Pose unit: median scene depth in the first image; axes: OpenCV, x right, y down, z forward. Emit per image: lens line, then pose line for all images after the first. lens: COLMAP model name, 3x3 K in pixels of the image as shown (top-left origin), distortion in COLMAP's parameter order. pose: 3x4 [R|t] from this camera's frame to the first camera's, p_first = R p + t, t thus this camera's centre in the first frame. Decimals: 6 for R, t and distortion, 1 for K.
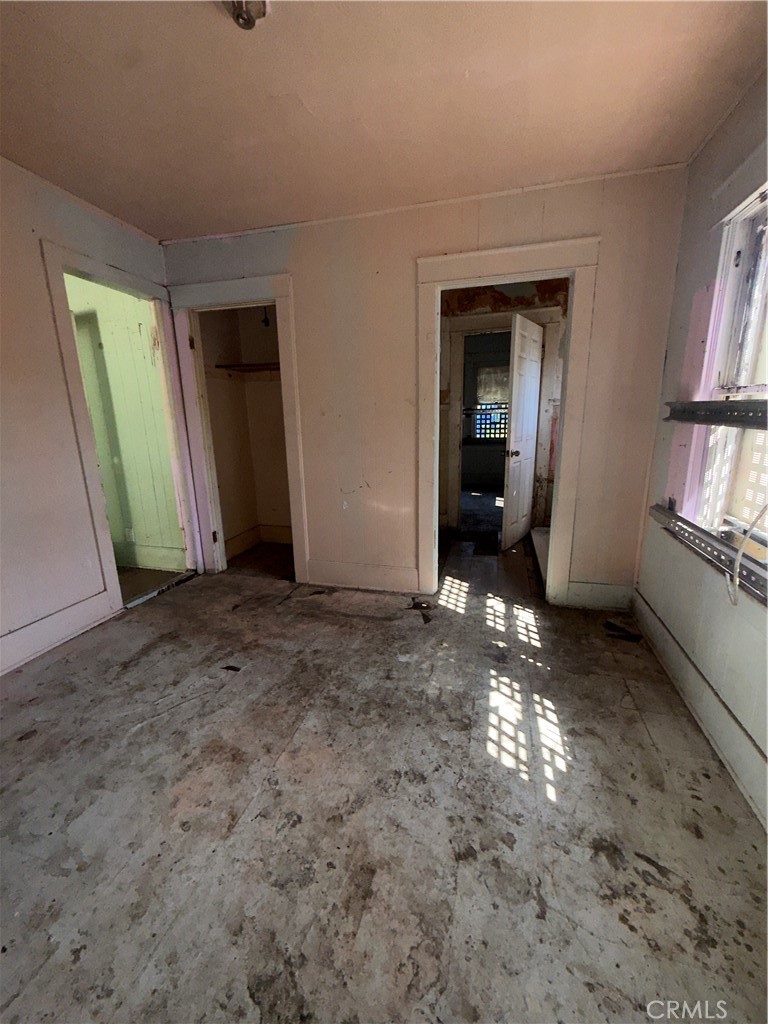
lens RADIAL K [[413.3, 0, 384.2], [0, 413.3, 510.6], [0, 0, 1]] dist [0.000651, 0.000258]
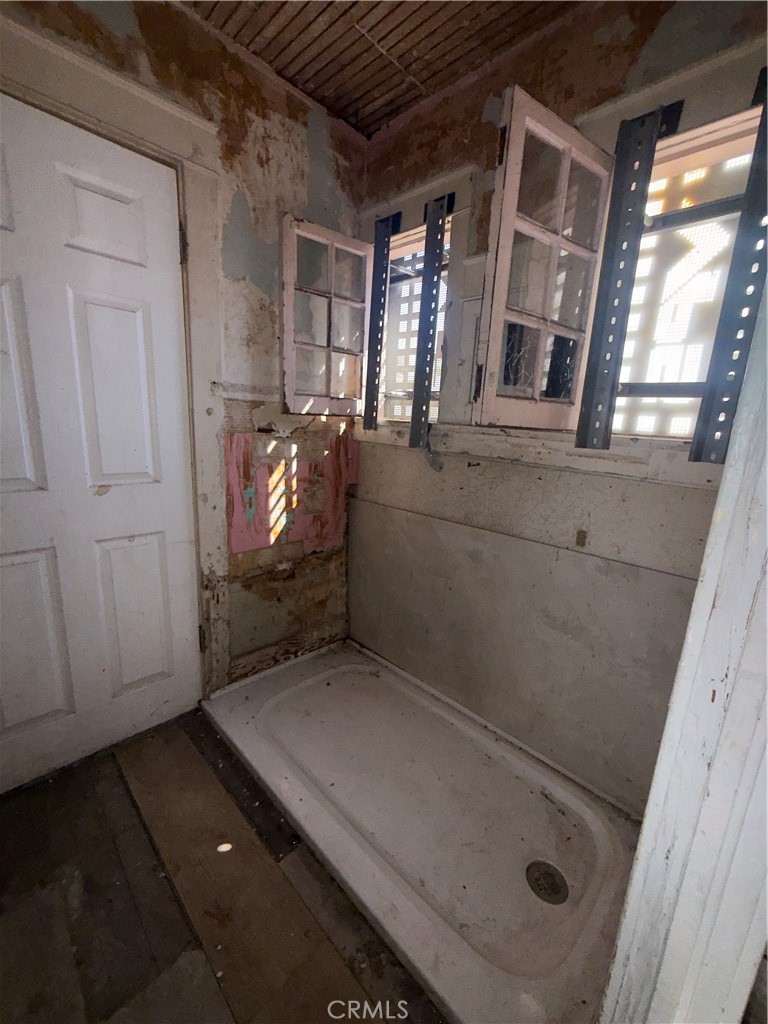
lens RADIAL K [[413.3, 0, 383.3], [0, 413.3, 509.0], [0, 0, 1]] dist [0.000651, 0.000258]
pose [[0.491892, -0.143692, 0.858717, 0.134786], [0.136784, 0.986793, 0.086771, -0.170467], [-0.859845, 0.074776, 0.505050, 0.702614]]
